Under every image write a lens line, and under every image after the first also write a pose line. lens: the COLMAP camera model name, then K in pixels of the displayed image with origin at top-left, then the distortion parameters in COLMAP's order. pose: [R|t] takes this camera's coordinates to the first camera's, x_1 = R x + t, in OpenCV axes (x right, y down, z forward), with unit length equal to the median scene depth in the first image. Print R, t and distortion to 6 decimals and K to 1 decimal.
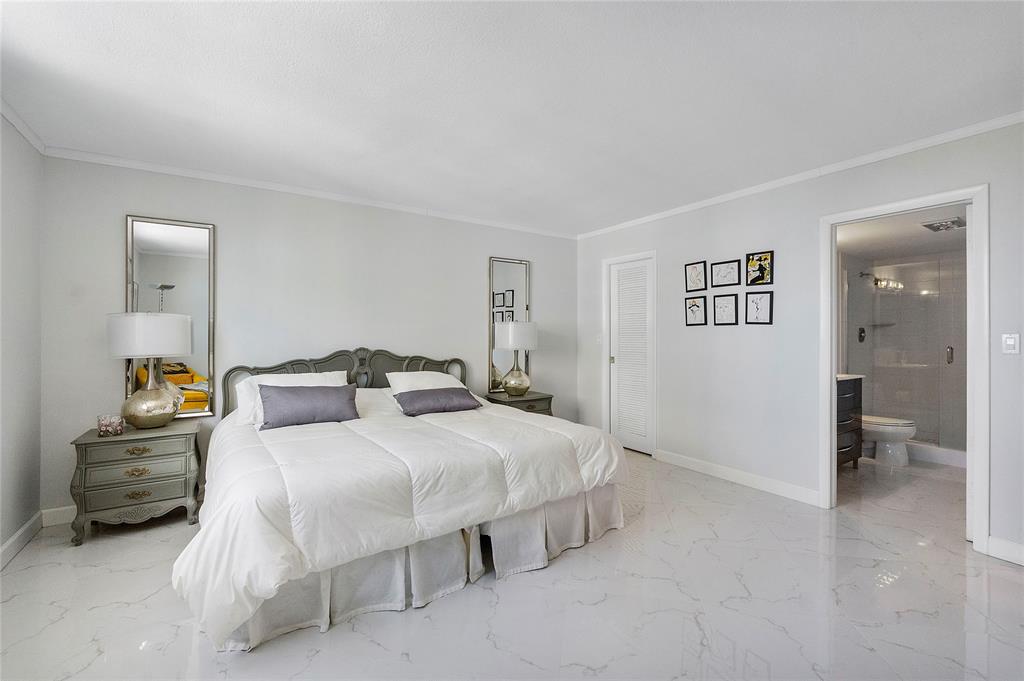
lens RADIAL K [[435.8, 0, 515.0], [0, 435.8, 338.6], [0, 0, 1]] dist [-0.005932, -0.000156]
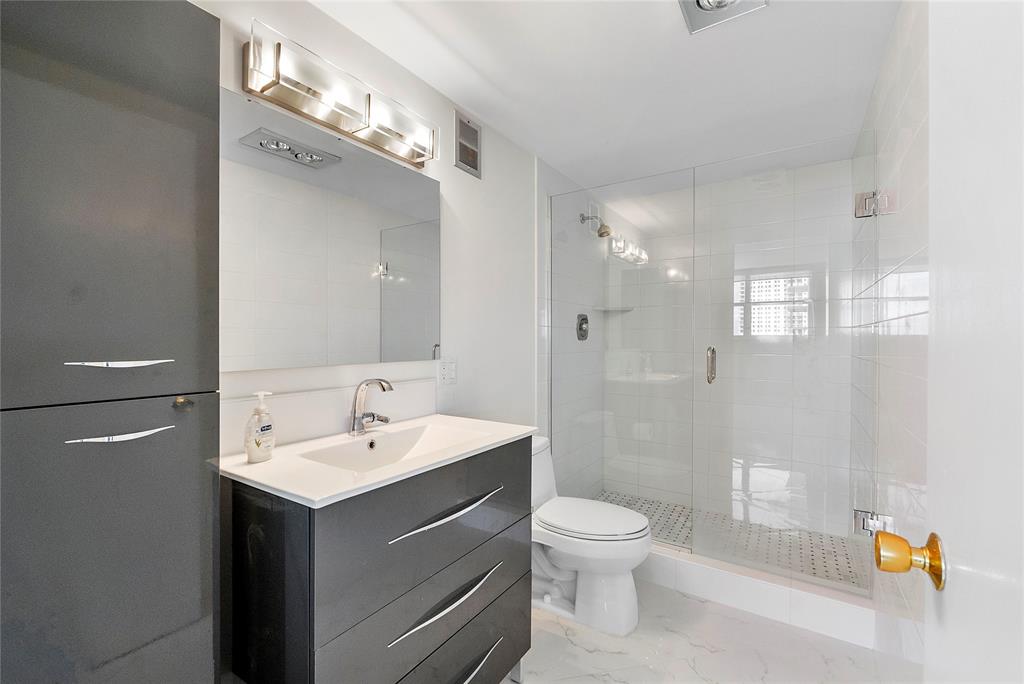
lens RADIAL K [[435.8, 0, 515.0], [0, 435.8, 340.1], [0, 0, 1]] dist [-0.005932, -0.000156]
pose [[0.922165, 0.004274, 0.386773, 0.497098], [-0.003003, 0.999988, -0.003889, 0.010893], [-0.386785, 0.002425, 0.922167, 0.512698]]
